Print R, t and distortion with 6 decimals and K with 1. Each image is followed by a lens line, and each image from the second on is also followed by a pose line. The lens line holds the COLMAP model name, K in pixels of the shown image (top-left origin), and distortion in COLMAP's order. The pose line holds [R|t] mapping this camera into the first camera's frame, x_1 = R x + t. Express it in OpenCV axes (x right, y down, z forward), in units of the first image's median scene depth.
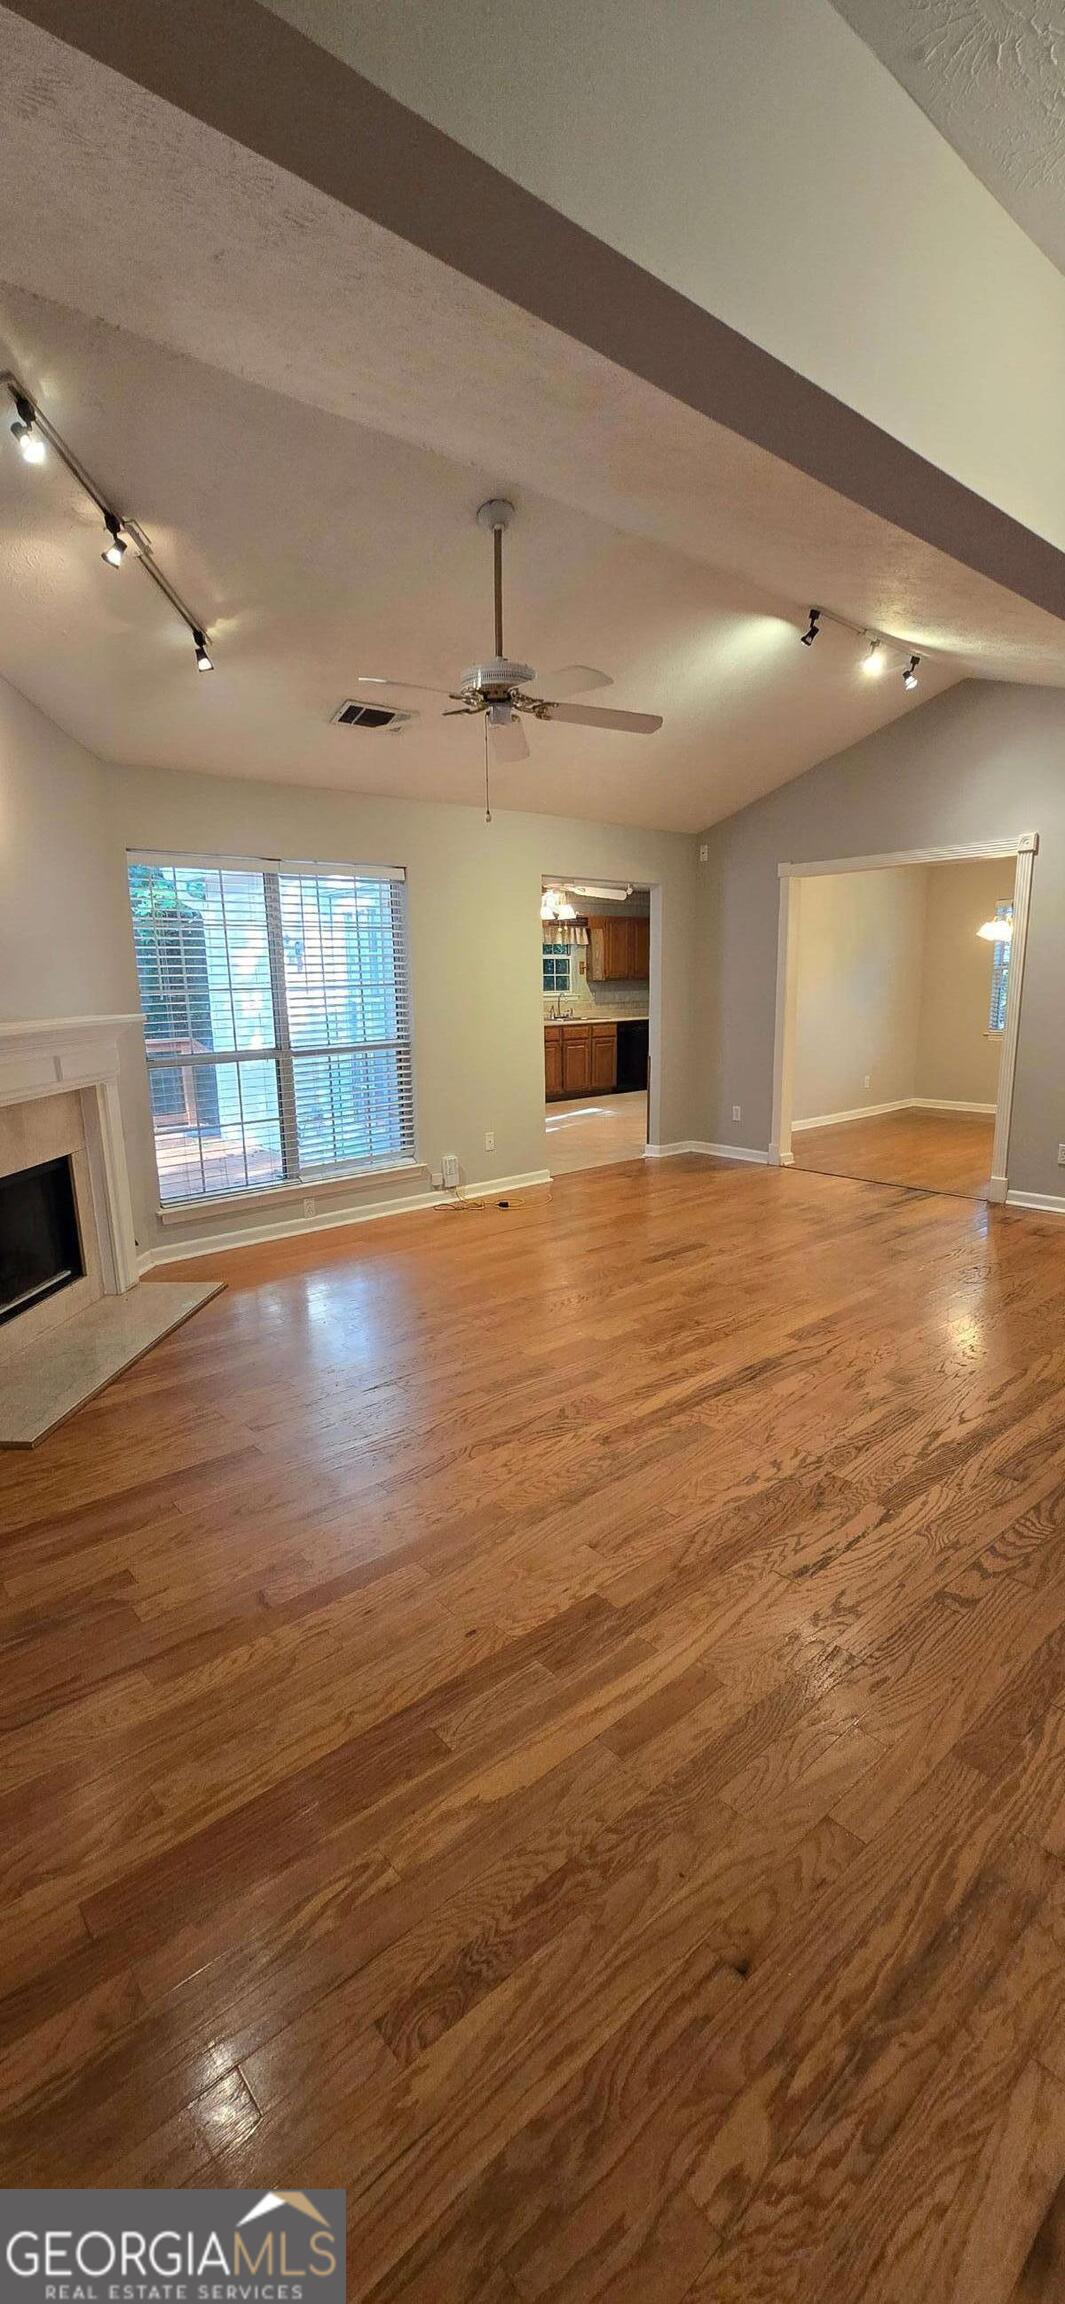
lens RADIAL K [[934.9, 0, 528.1], [0, 934.9, 1156.7], [0, 0, 1]] dist [-0.000066, -0.000005]
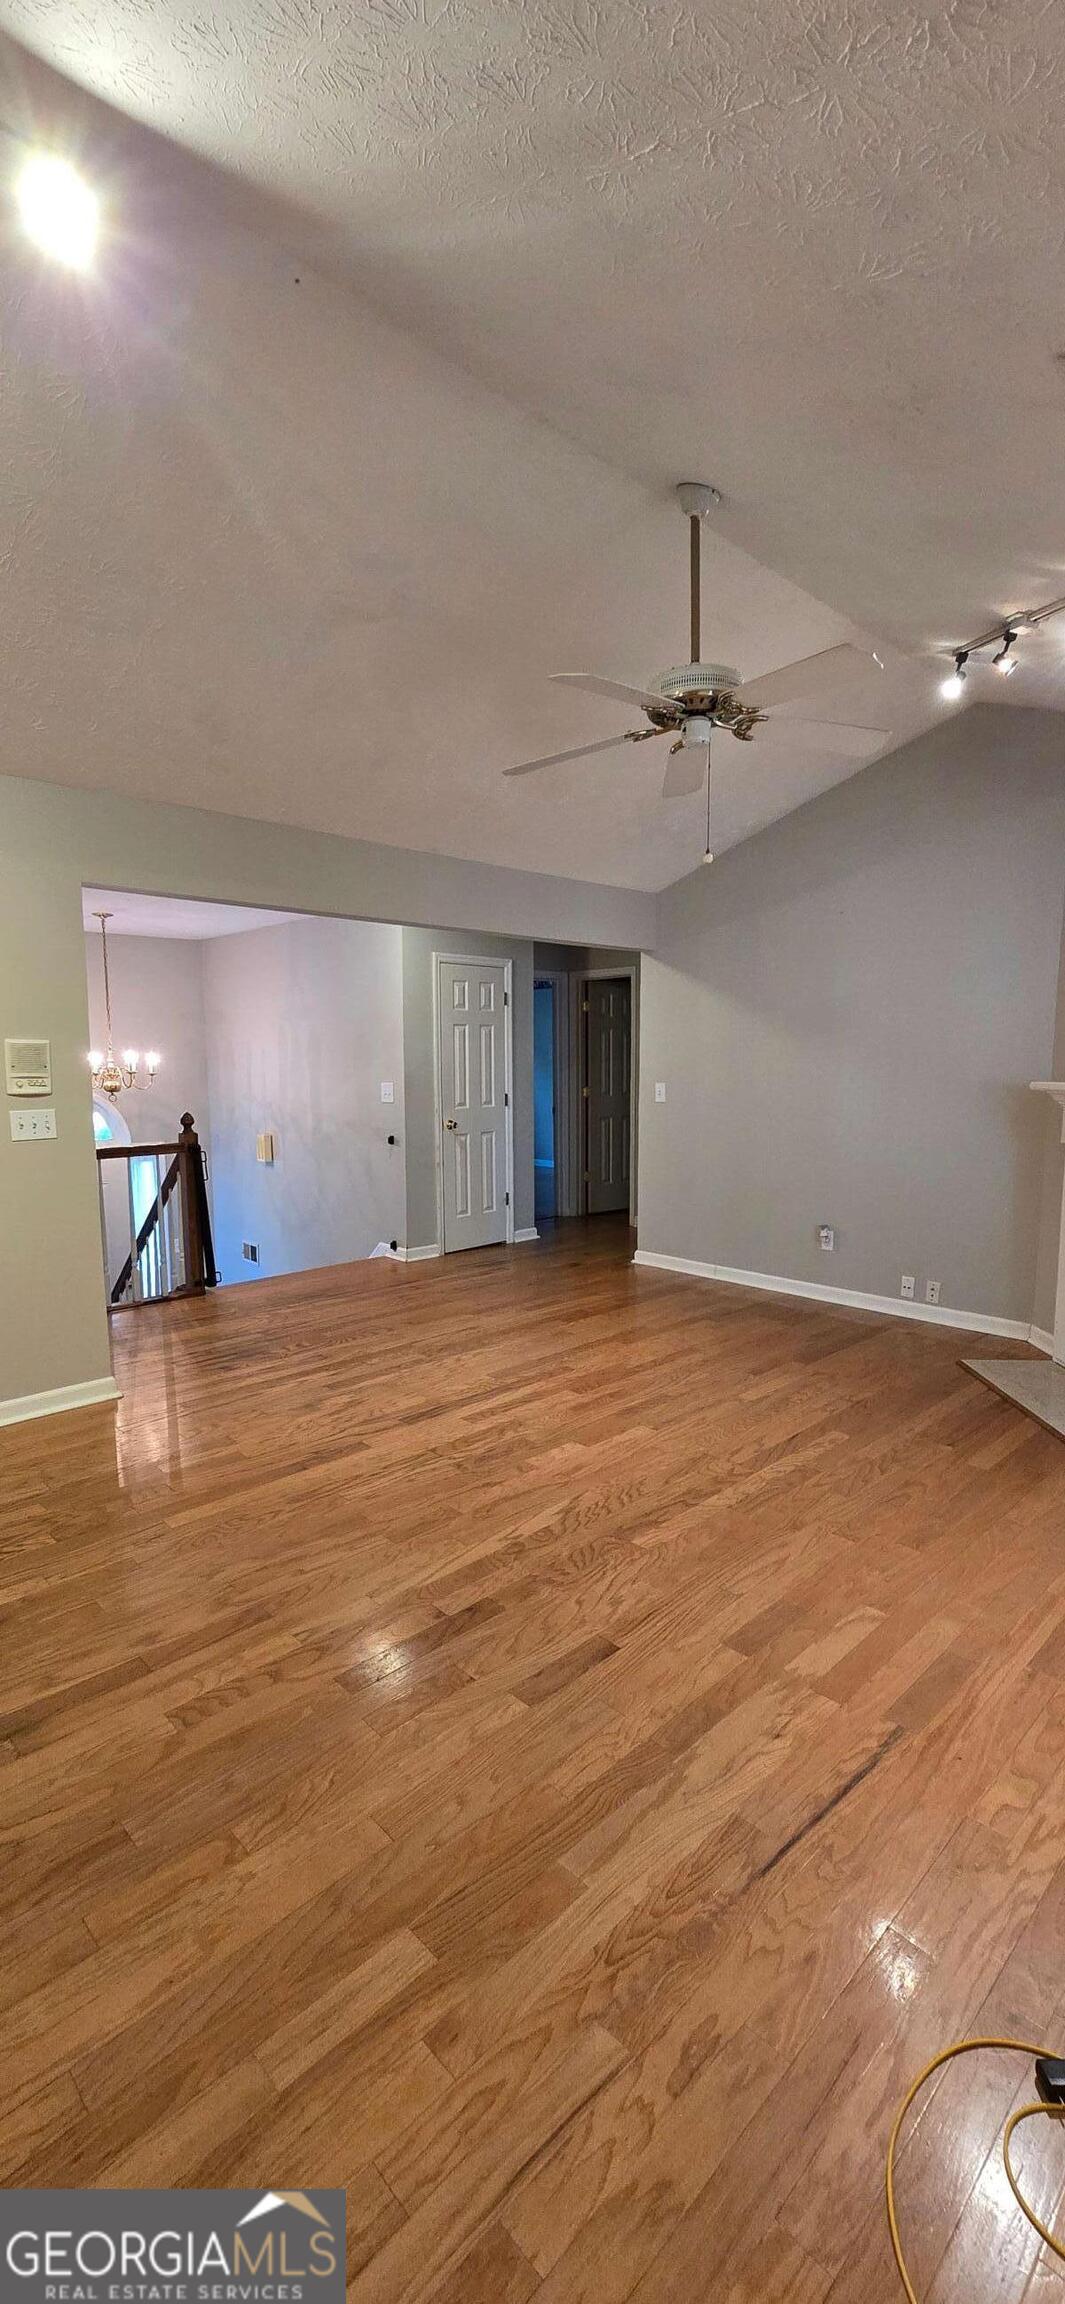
lens RADIAL K [[934.9, 0, 530.9], [0, 934.9, 1152.7], [0, 0, 1]] dist [-0.000066, -0.000005]
pose [[-0.998199, 0.029685, -0.052125, 0.166628], [0.013247, 0.956602, 0.291096, -0.360393], [0.058504, 0.289881, -0.955273, 1.877959]]
